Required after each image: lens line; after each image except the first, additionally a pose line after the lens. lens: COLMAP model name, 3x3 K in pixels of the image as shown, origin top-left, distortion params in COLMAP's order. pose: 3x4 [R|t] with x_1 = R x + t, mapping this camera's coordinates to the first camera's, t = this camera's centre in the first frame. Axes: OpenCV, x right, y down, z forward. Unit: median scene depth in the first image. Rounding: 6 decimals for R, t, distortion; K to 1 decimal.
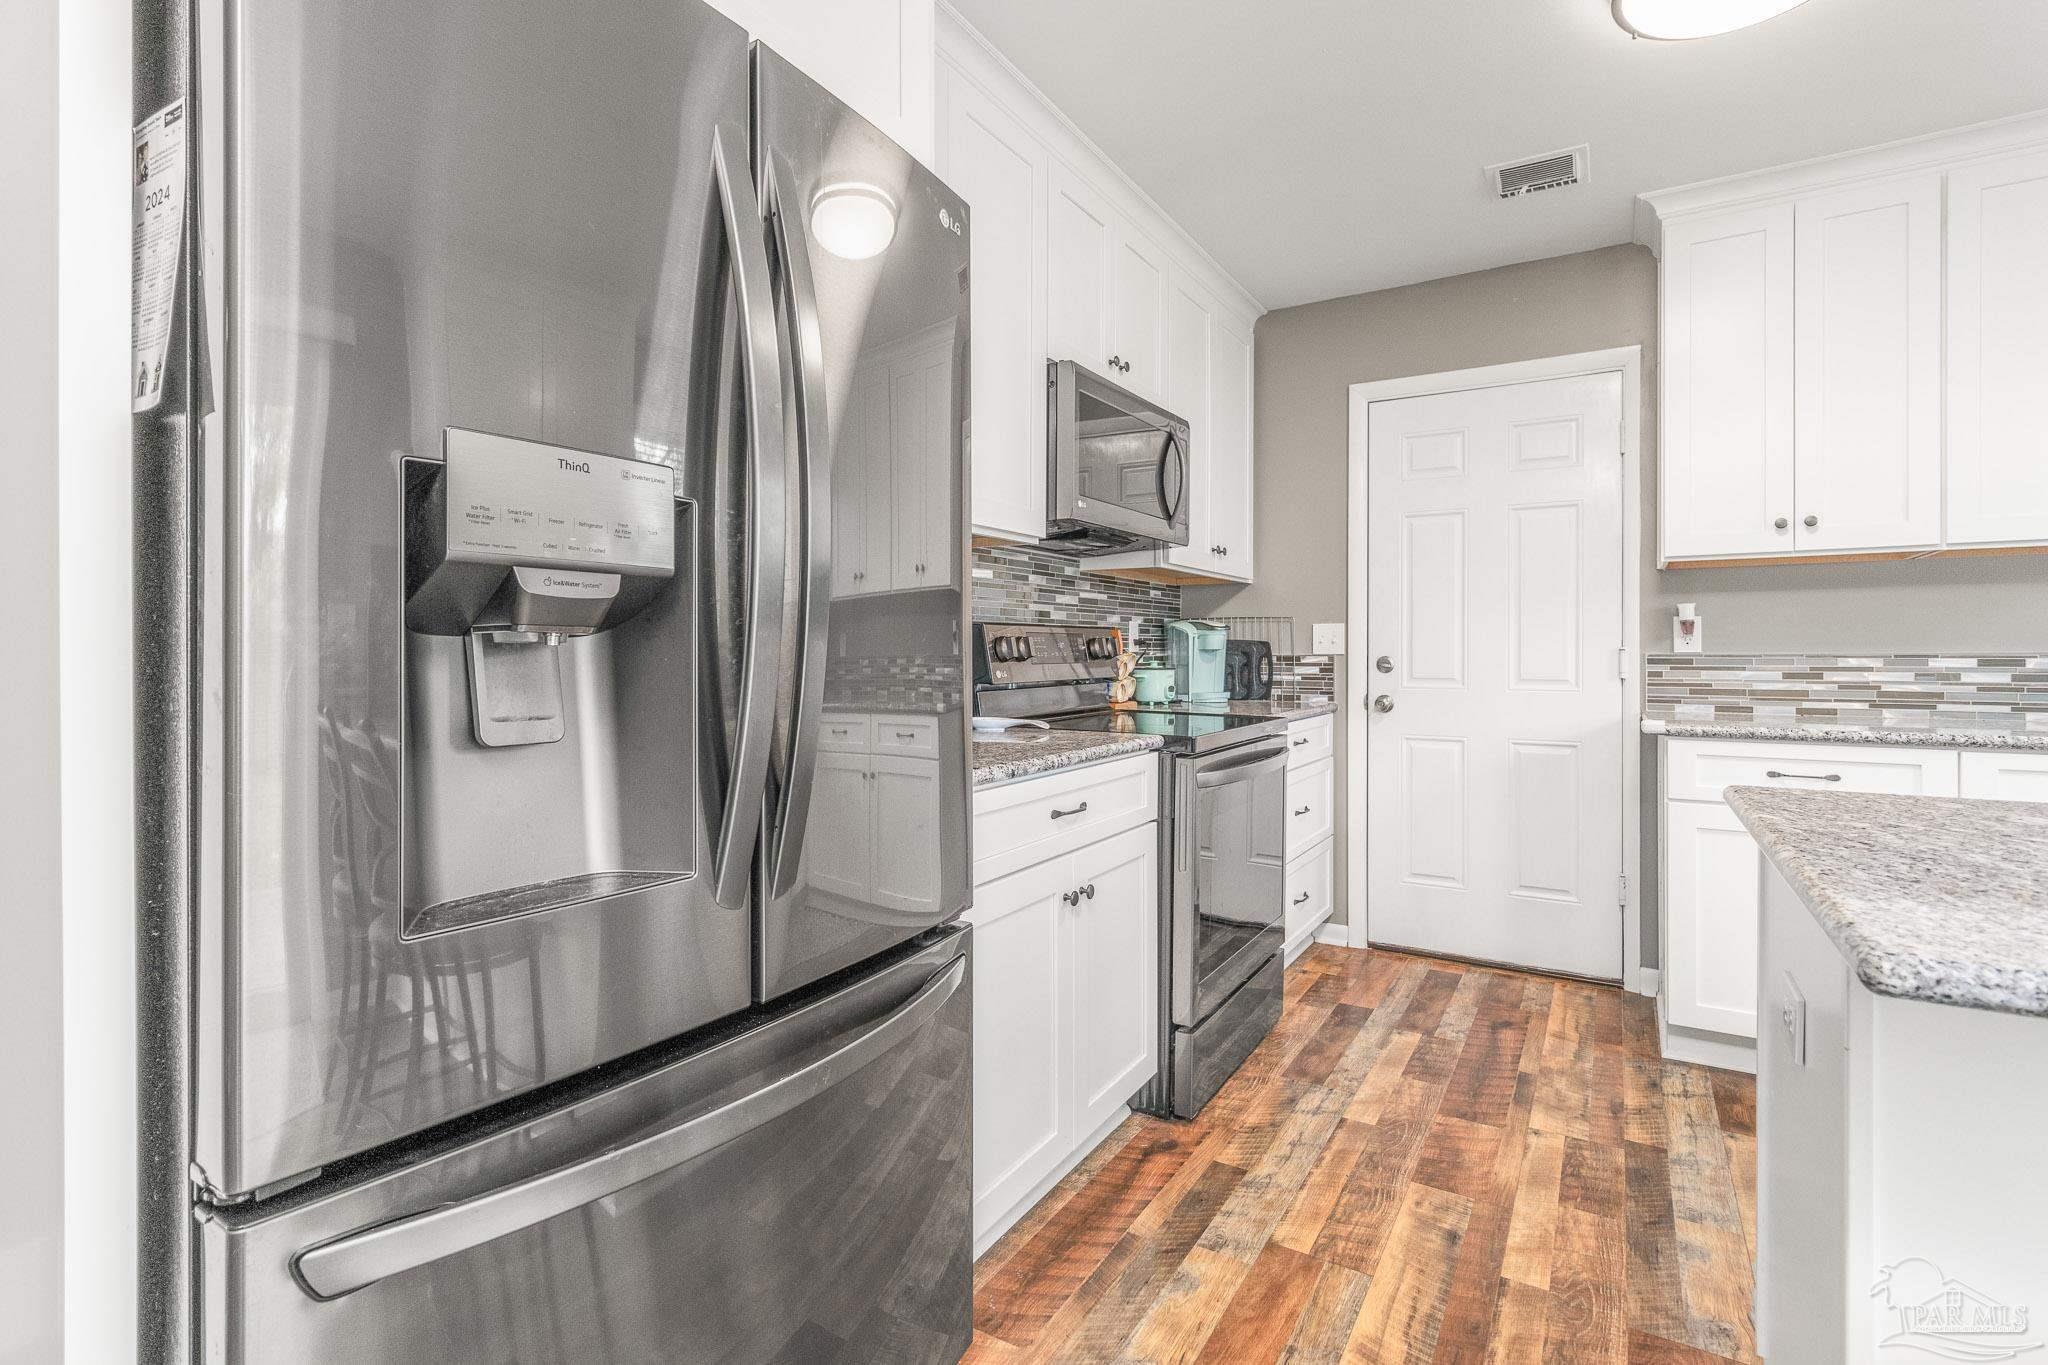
lens RADIAL K [[958.9, 0, 1019.3], [0, 958.9, 649.1], [0, 0, 1]] dist [-0.002154, 0.001008]
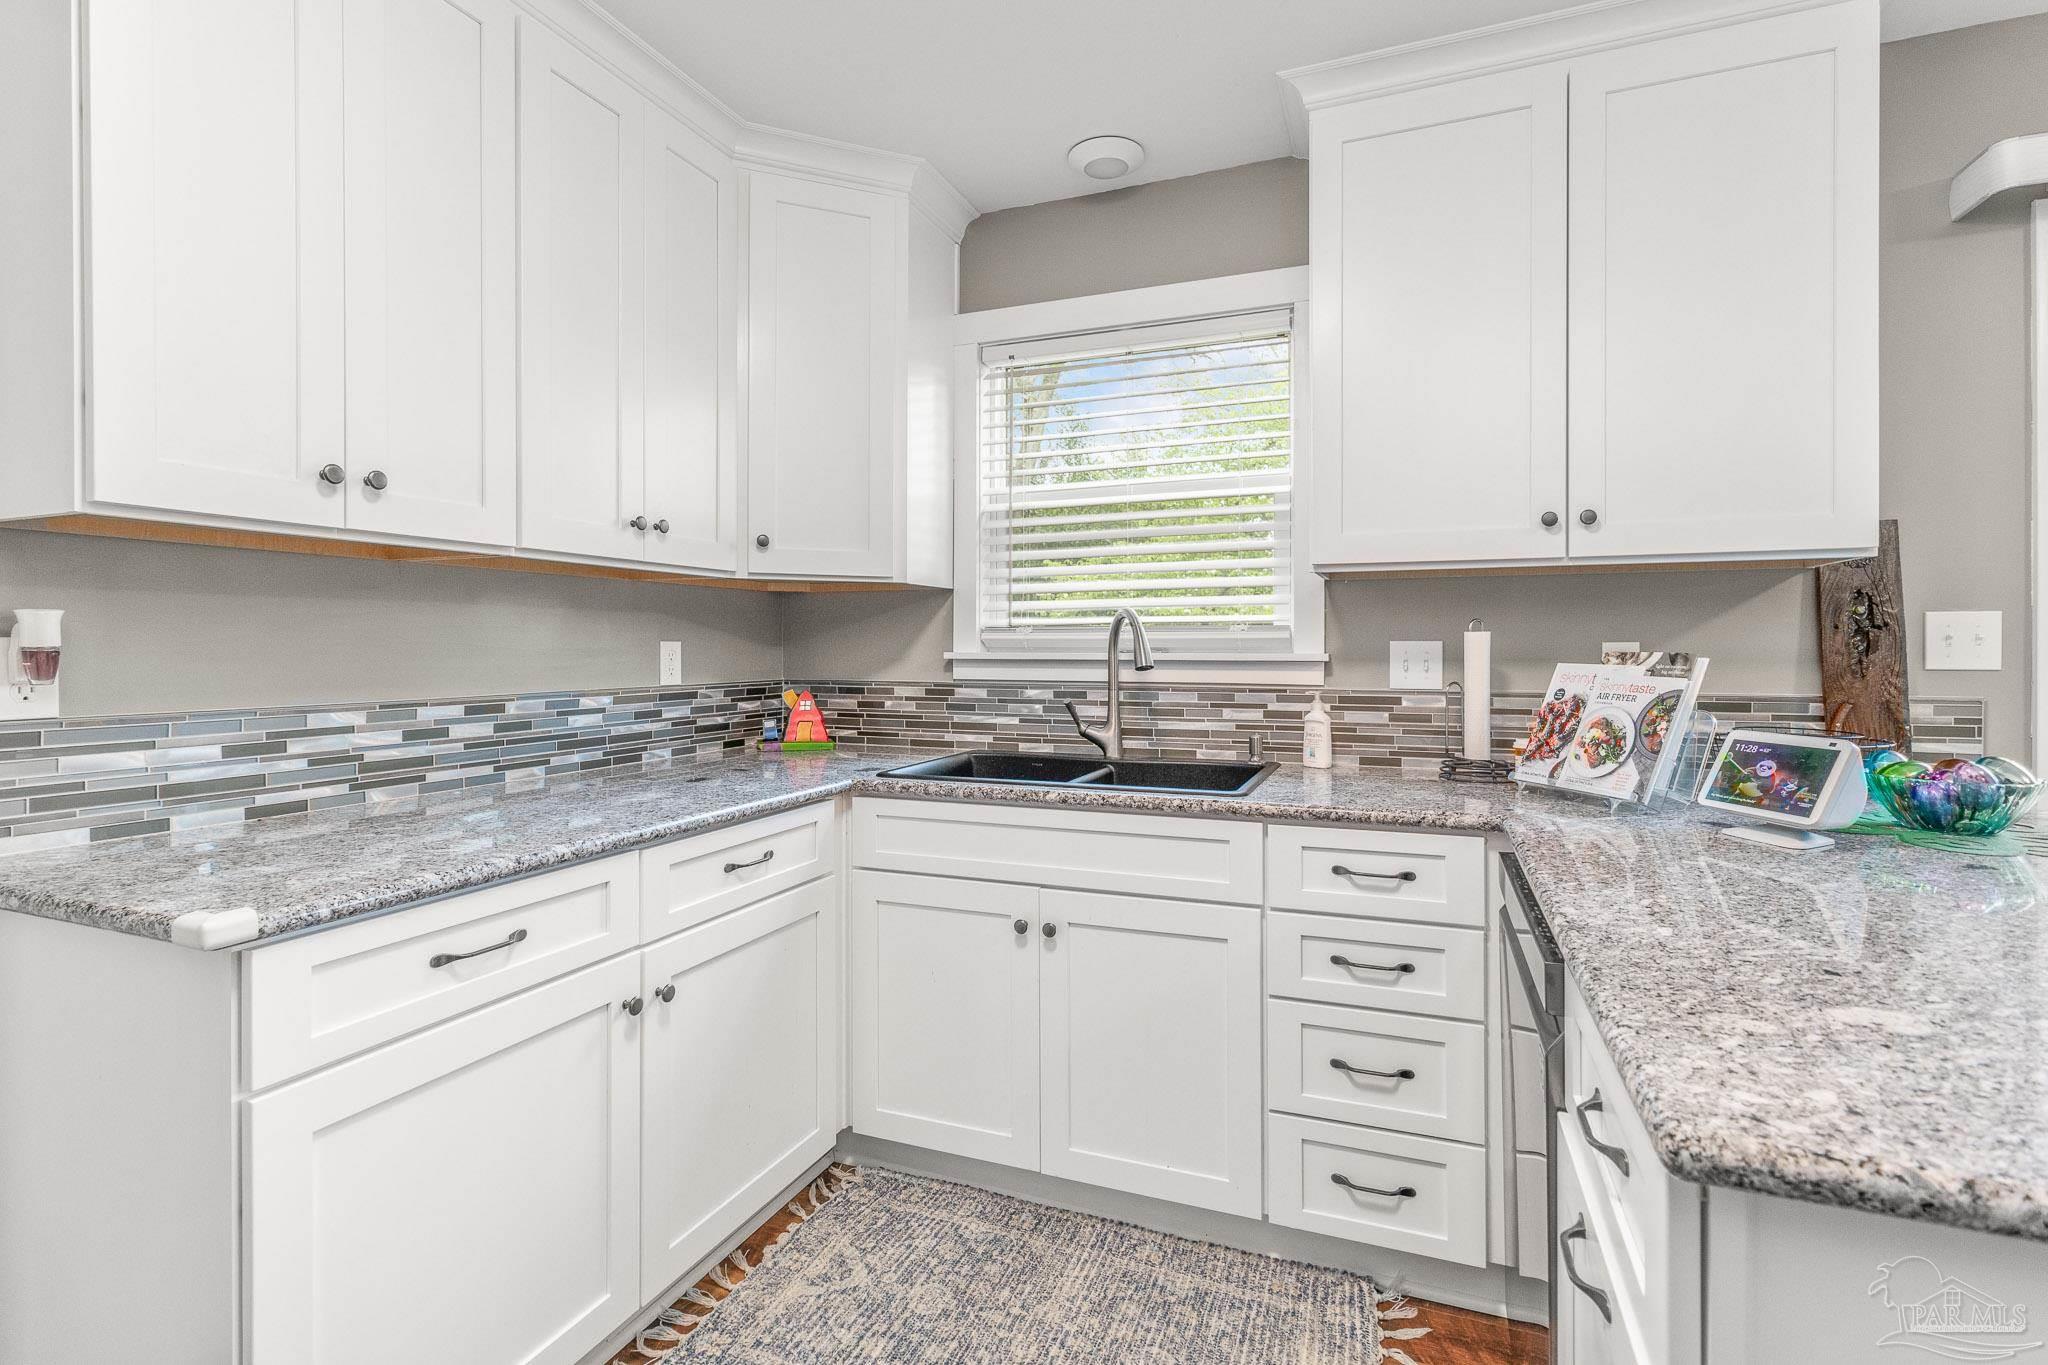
lens RADIAL K [[958.9, 0, 999.4], [0, 958.9, 648.8], [0, 0, 1]] dist [-0.002154, 0.001008]
pose [[-0.161448, -0.001473, 0.986880, 0.212061], [-0.000787, 0.999999, 0.001364, -0.035541], [-0.986881, -0.000556, -0.161449, 0.728804]]
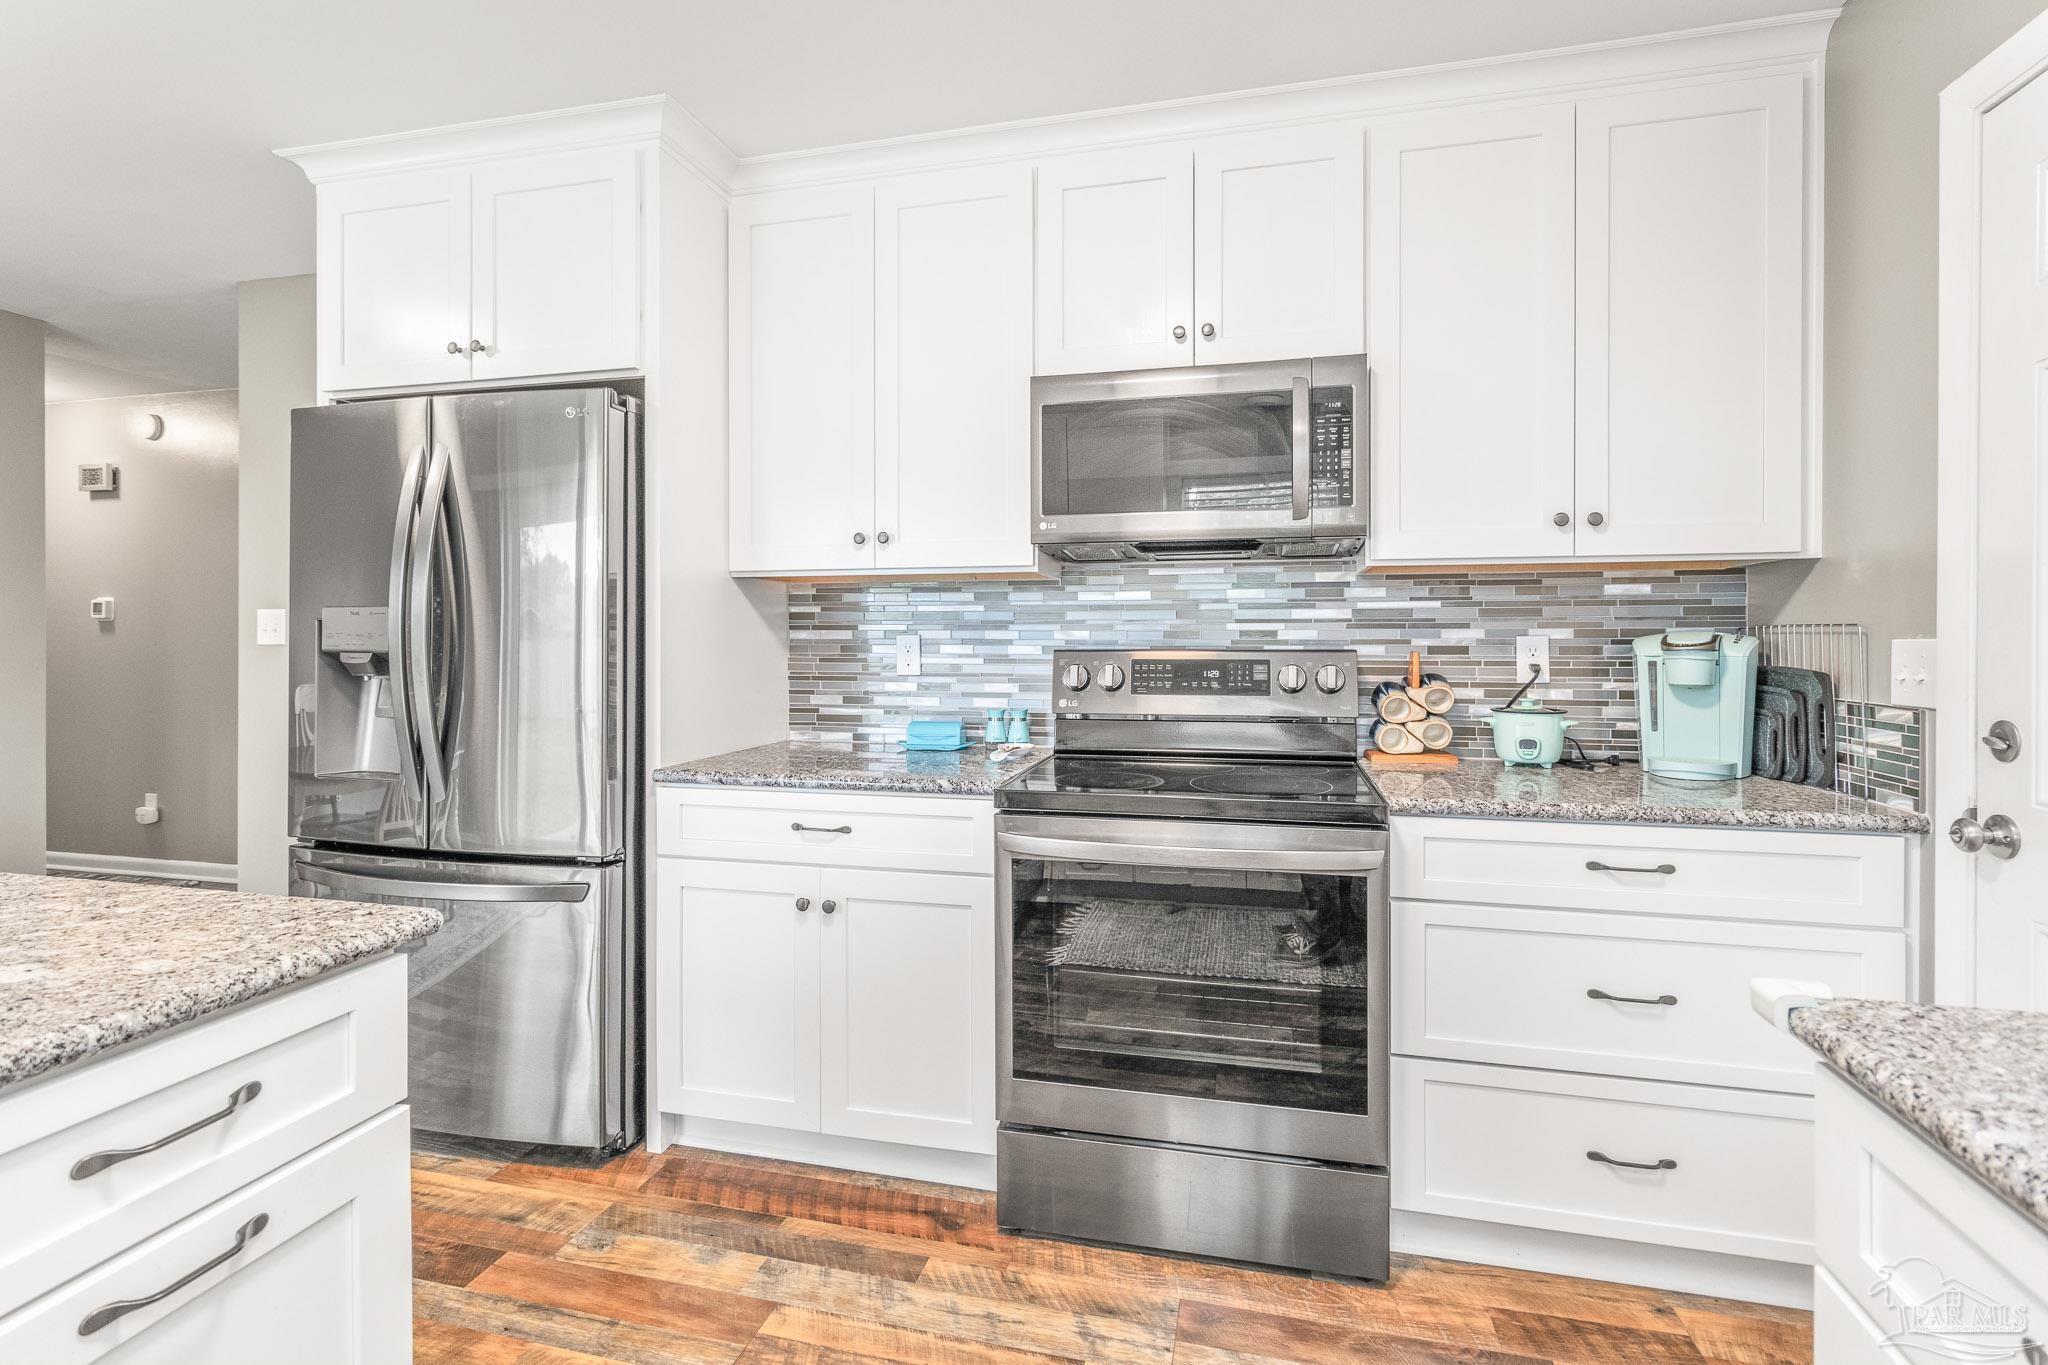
lens RADIAL K [[958.9, 0, 1050.8], [0, 958.9, 635.4], [0, 0, 1]] dist [-0.002154, 0.001008]
pose [[0.311336, -0.001805, -0.950298, 0.872523], [0.002706, 0.999996, -0.001013, -0.040328], [0.950296, -0.002256, 0.311339, 0.659251]]
